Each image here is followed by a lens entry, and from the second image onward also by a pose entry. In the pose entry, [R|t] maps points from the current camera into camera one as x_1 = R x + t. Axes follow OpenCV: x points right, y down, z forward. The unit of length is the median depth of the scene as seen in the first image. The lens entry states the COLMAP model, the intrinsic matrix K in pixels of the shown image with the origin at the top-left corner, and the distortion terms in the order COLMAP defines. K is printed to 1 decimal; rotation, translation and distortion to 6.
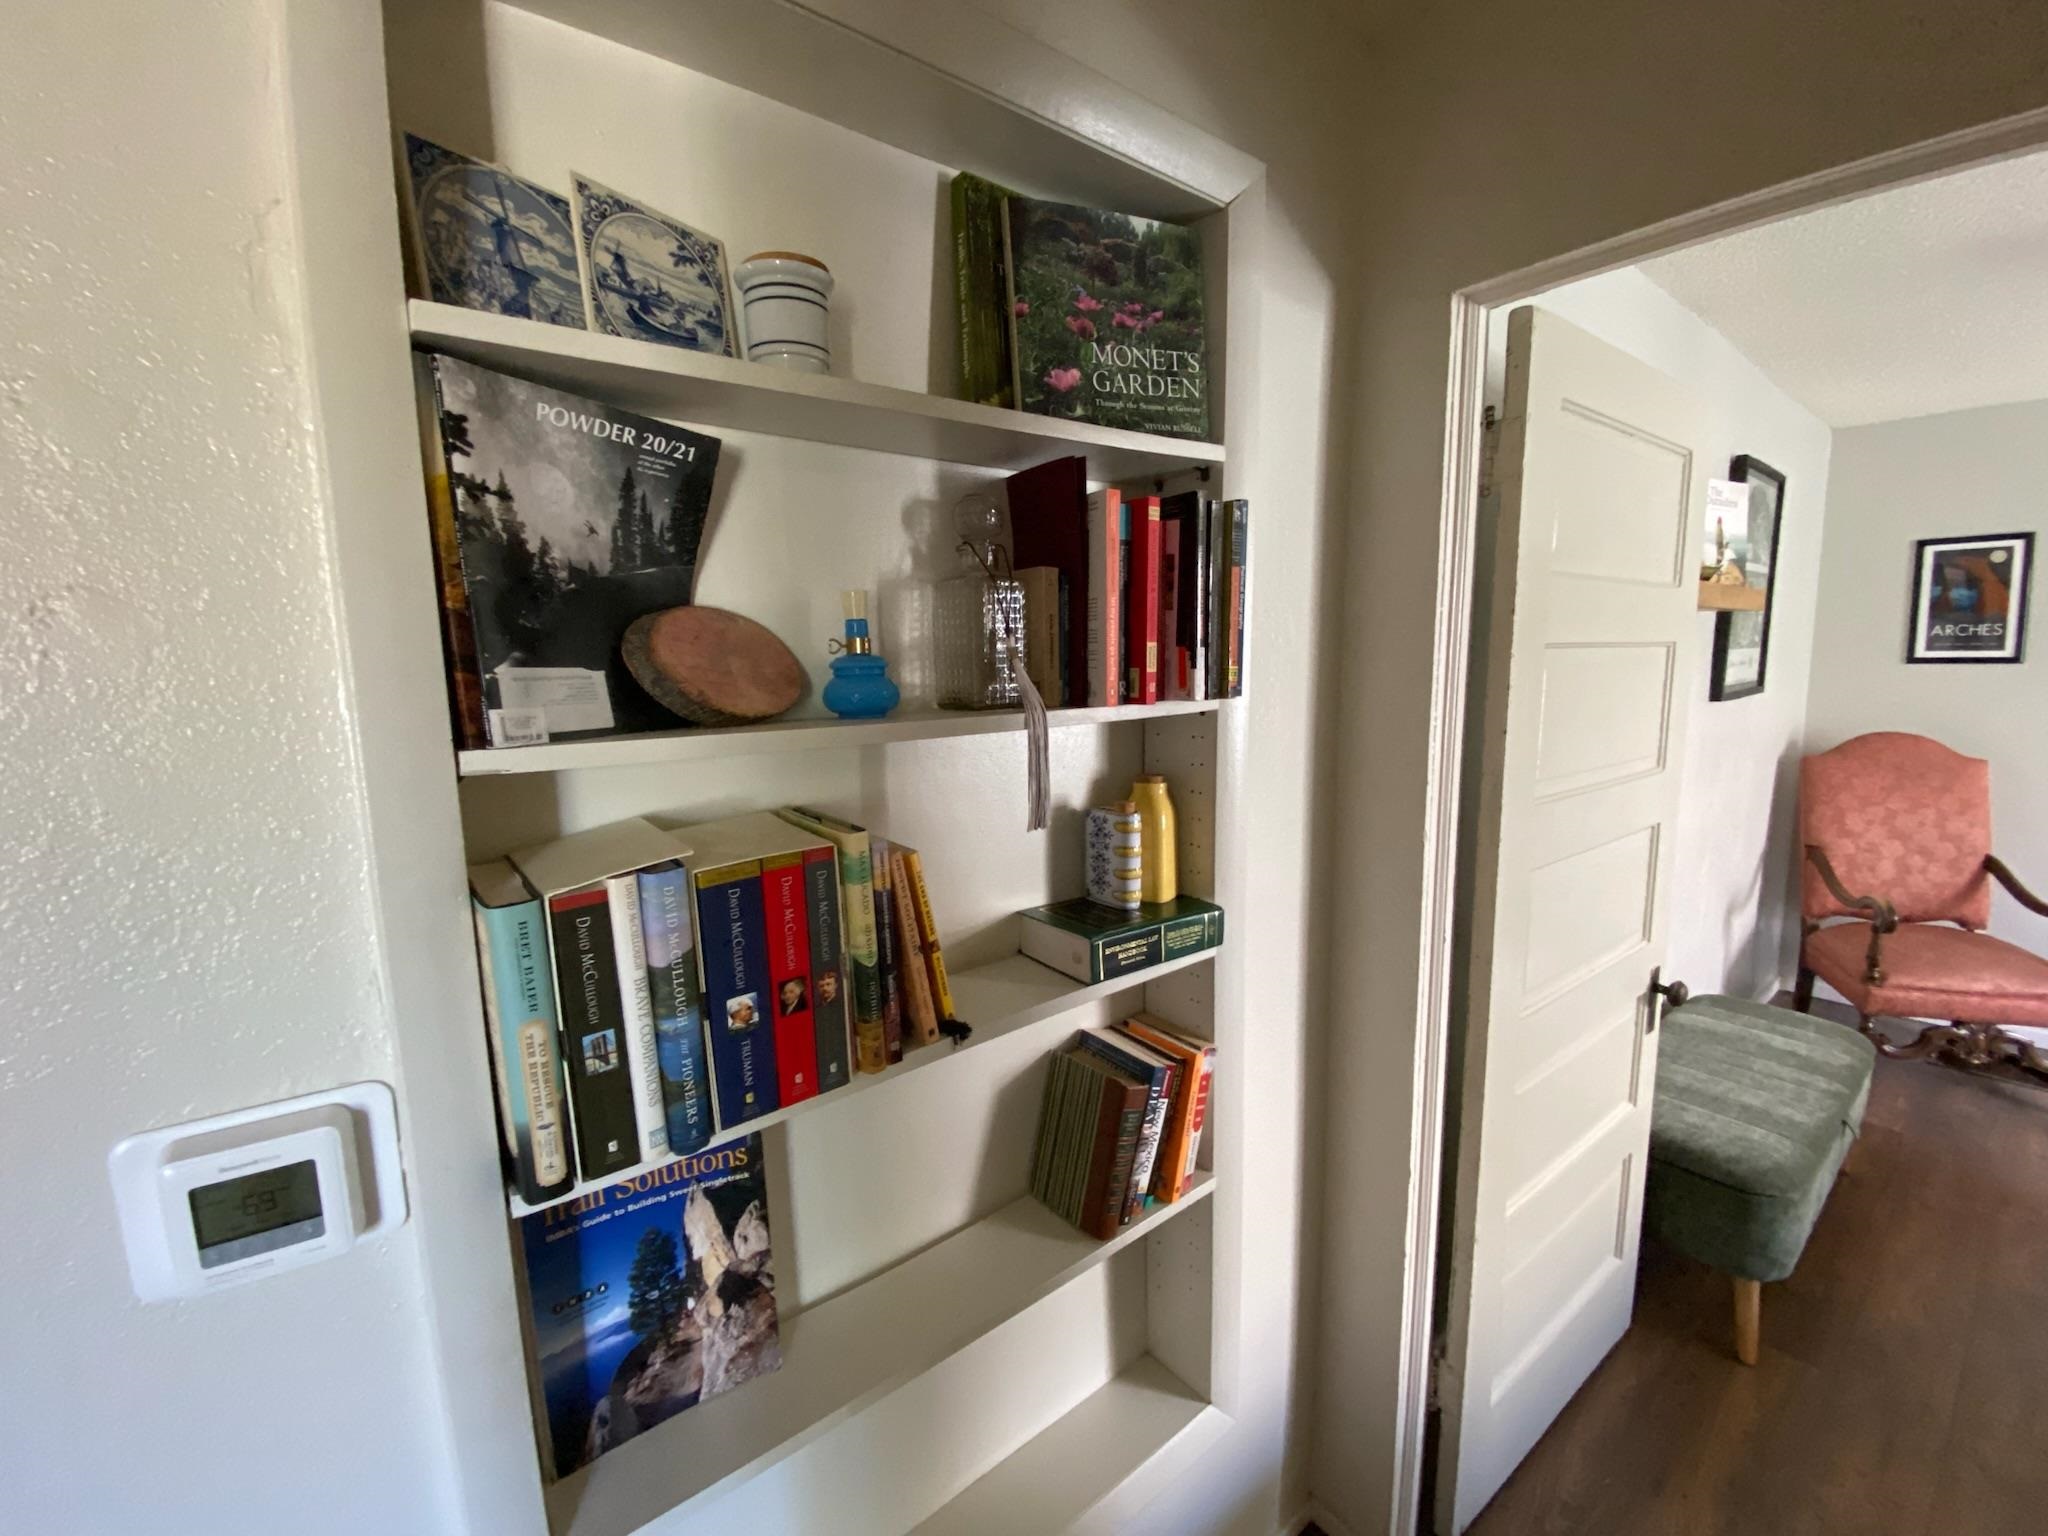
lens RADIAL K [[833.0, 0, 1059.7], [0, 833.0, 764.1], [0, 0, 1]] dist [0.009237, -0.014295]
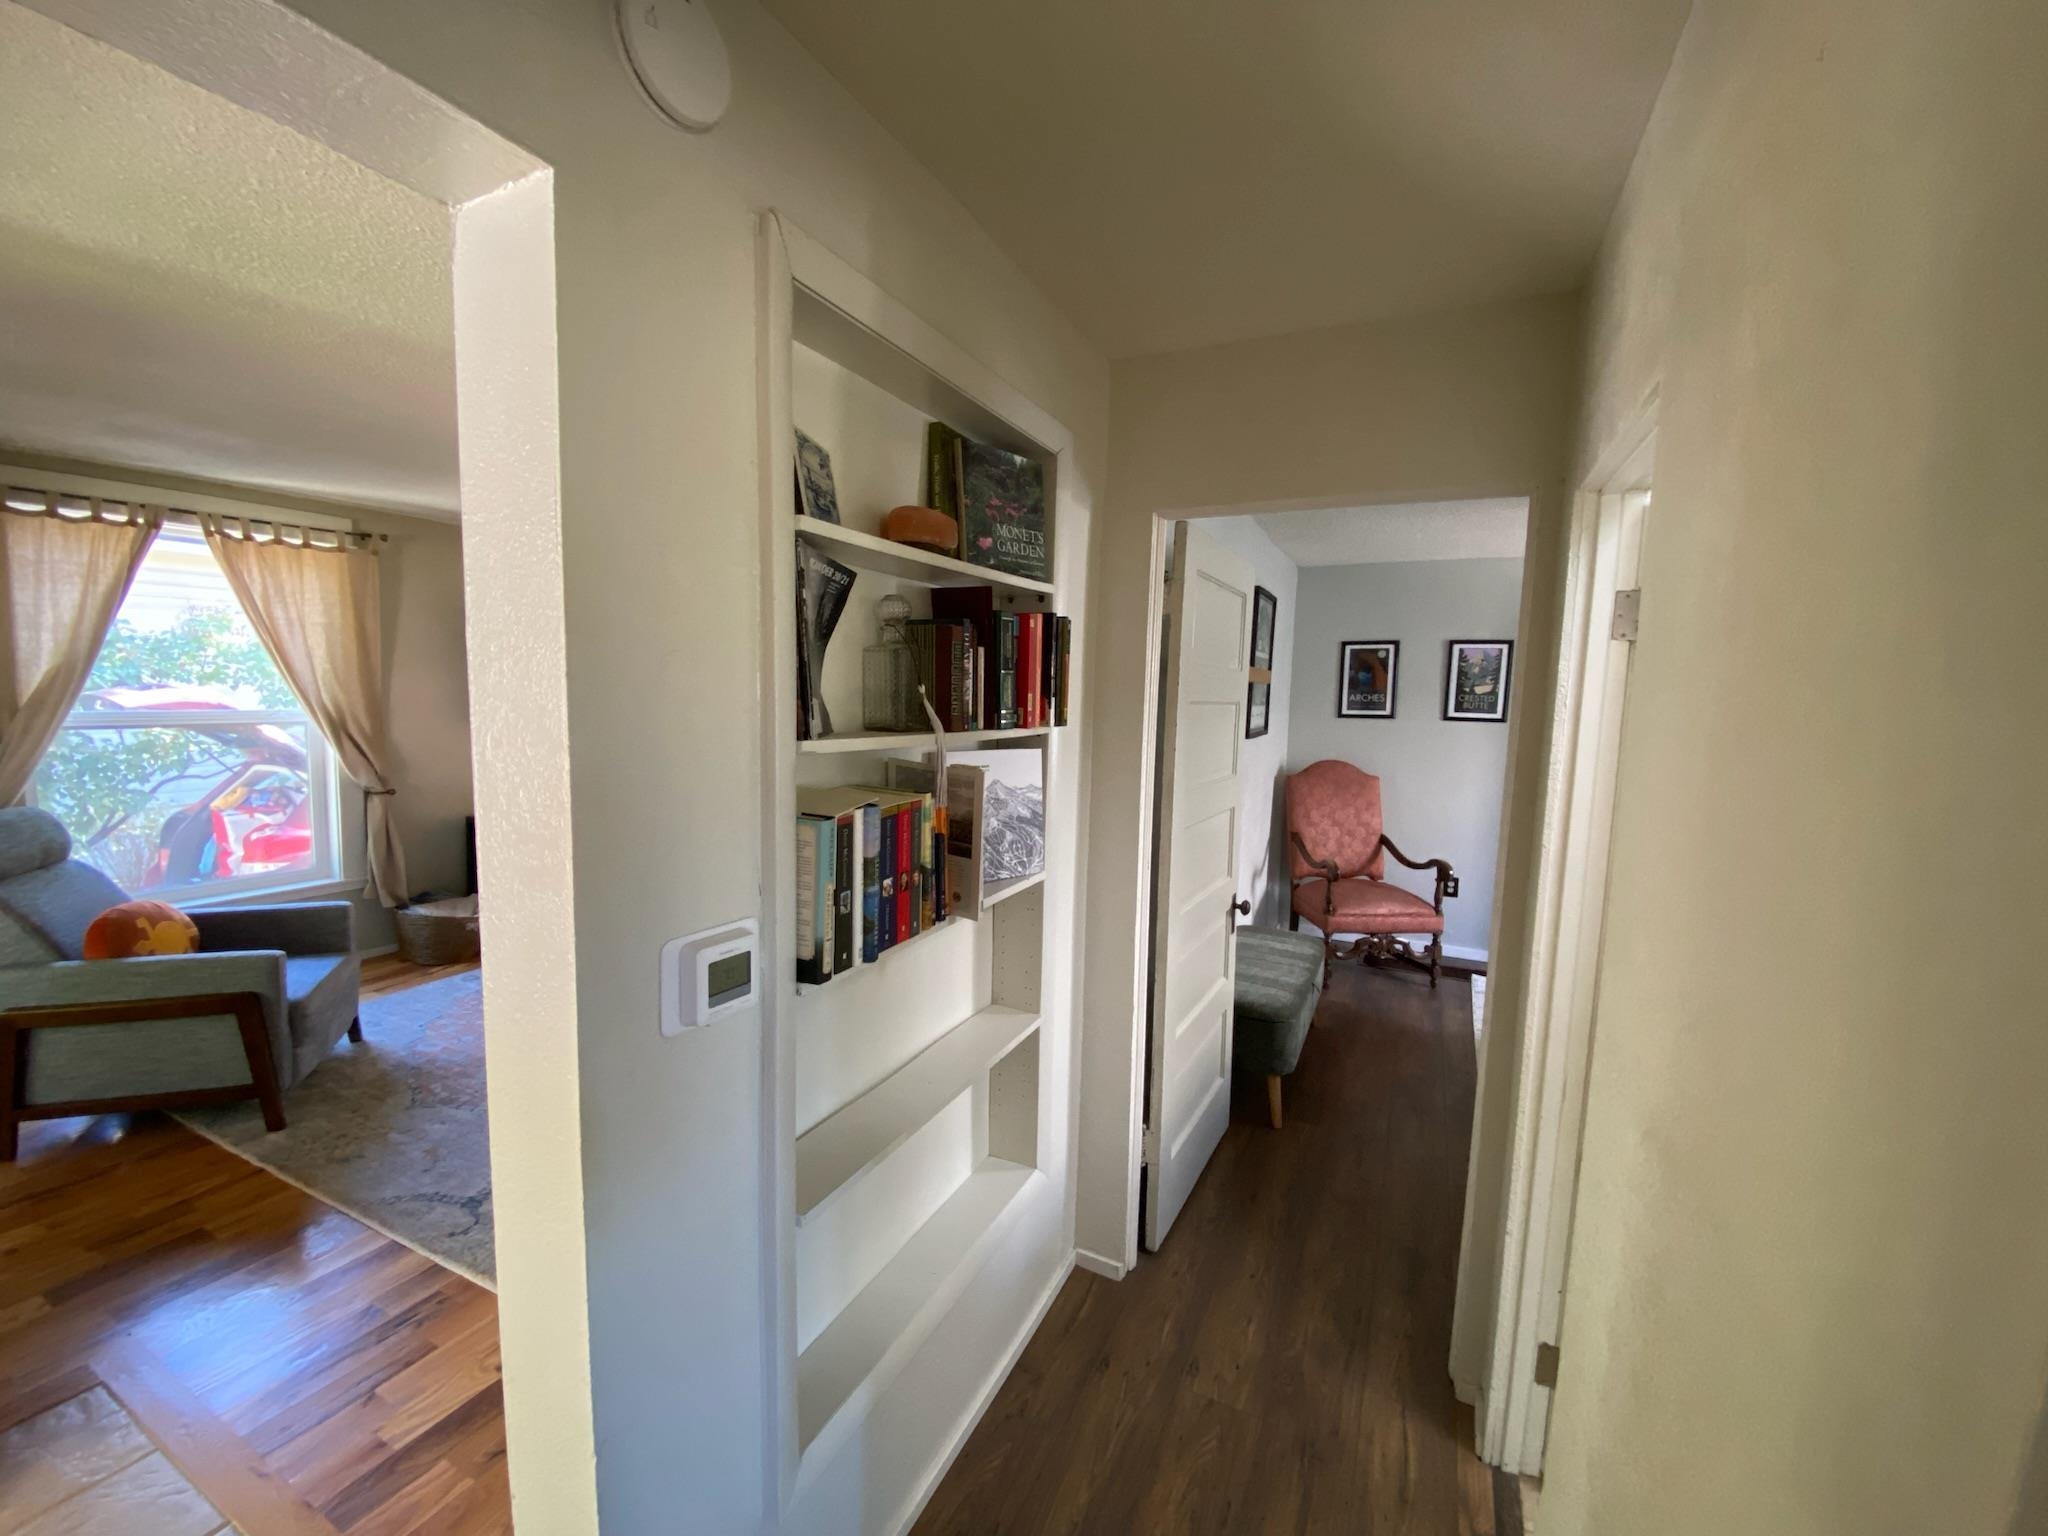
lens RADIAL K [[829.4, 0, 1024.1], [0, 829.4, 765.8], [0, 0, 1]] dist [0.044044, -0.032794]
pose [[0.903354, 0.001163, 0.428895, -0.531300], [0.017936, 0.999019, -0.040487, 0.063680], [-0.428521, 0.044267, 0.902447, -0.473257]]
